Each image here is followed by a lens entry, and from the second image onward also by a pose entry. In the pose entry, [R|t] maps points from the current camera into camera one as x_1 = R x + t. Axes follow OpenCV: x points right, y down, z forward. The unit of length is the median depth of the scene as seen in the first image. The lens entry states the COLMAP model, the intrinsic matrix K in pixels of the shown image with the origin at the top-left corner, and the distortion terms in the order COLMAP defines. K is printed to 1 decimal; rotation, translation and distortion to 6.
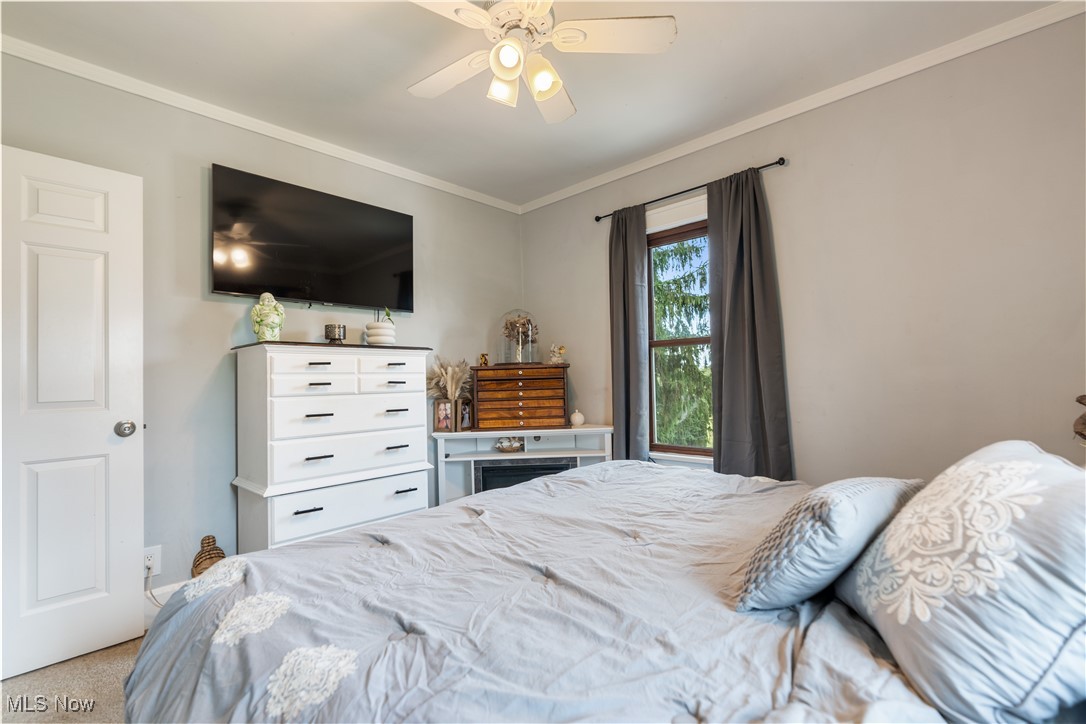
lens RADIAL K [[491.9, 0, 543.7], [0, 491.9, 365.7], [0, 0, 1]] dist [-0.003185, 0.000601]
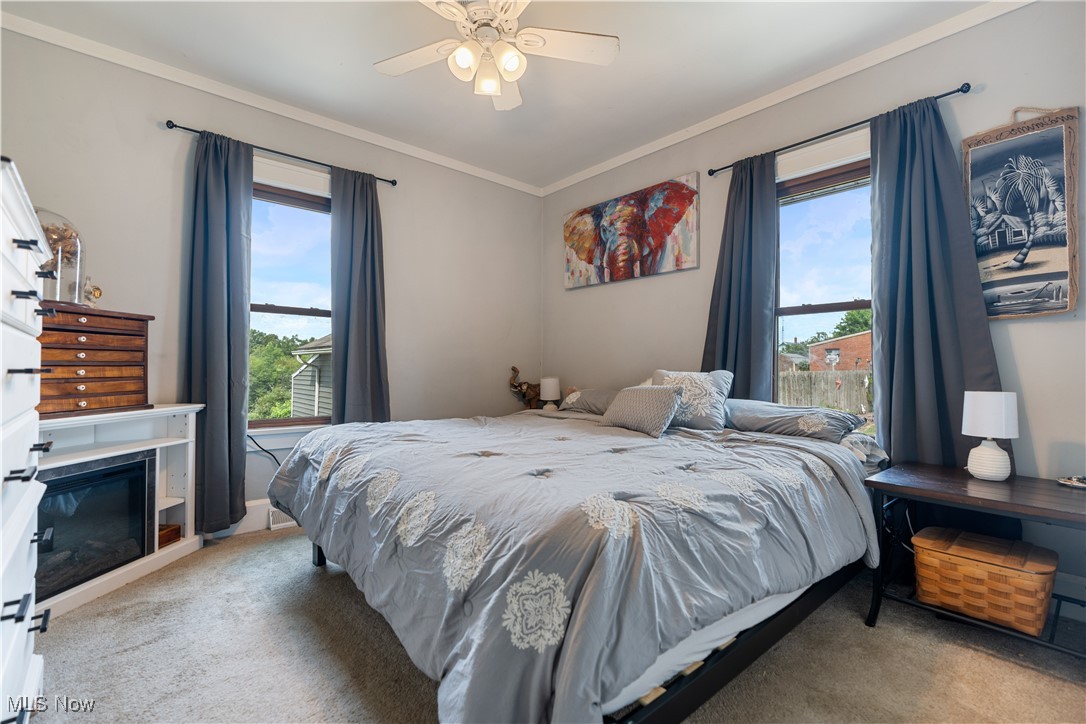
lens RADIAL K [[491.9, 0, 543.7], [0, 491.9, 365.7], [0, 0, 1]] dist [-0.003185, 0.000601]
pose [[0.092771, 0.030580, 0.995218, -0.596989], [-0.037626, 0.998922, -0.027186, 0.065178], [-0.994976, -0.034924, 0.093822, 0.383894]]
